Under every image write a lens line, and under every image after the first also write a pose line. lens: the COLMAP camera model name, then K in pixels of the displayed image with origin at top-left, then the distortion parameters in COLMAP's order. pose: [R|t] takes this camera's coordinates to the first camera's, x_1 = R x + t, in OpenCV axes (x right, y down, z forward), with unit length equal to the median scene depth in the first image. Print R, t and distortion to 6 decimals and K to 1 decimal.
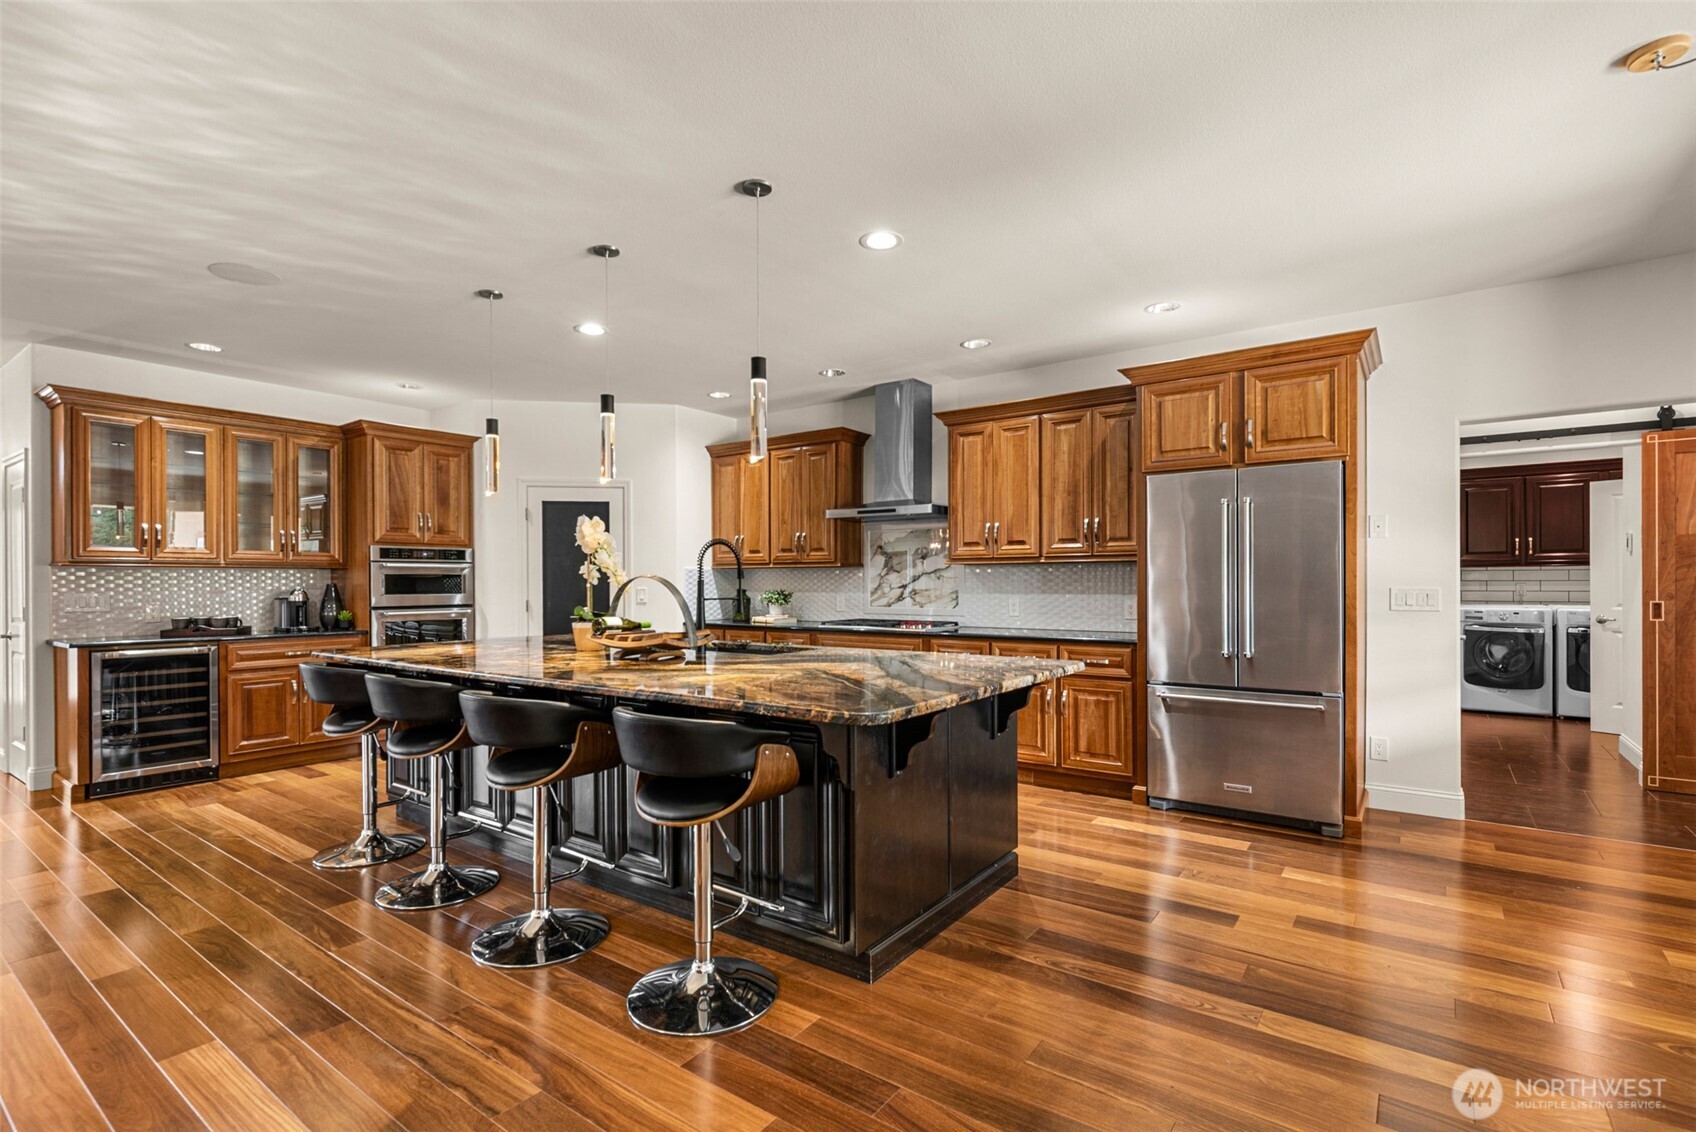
lens RADIAL K [[787.7, 0, 858.0], [0, 787.7, 581.1], [0, 0, 1]] dist [-0.003458, 0.001166]
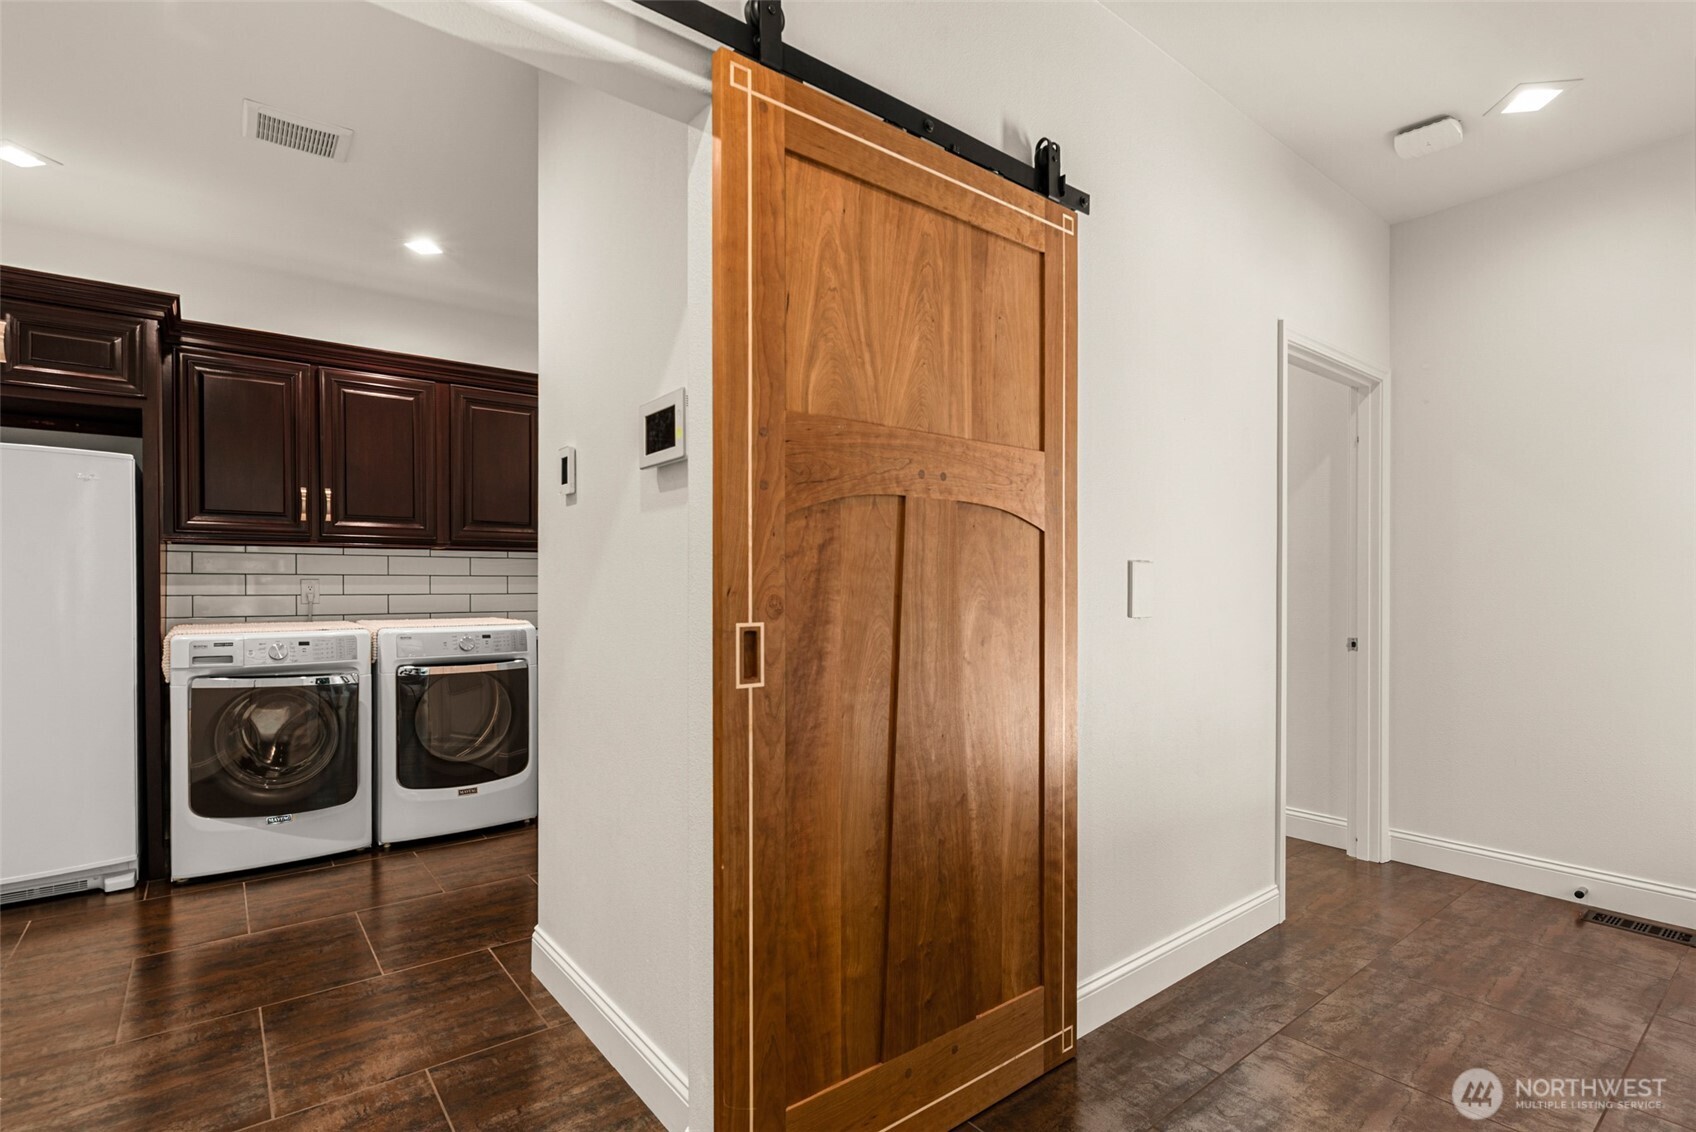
lens RADIAL K [[815.5, 0, 848.5], [0, 815.5, 581.3], [0, 0, 1]] dist [-0.004680, -0.000362]
pose [[0.271115, 0.001172, 0.962546, 0.474570], [0.003288, 0.999992, -0.002143, 0.006635], [-0.962541, 0.003746, 0.271109, 0.574822]]
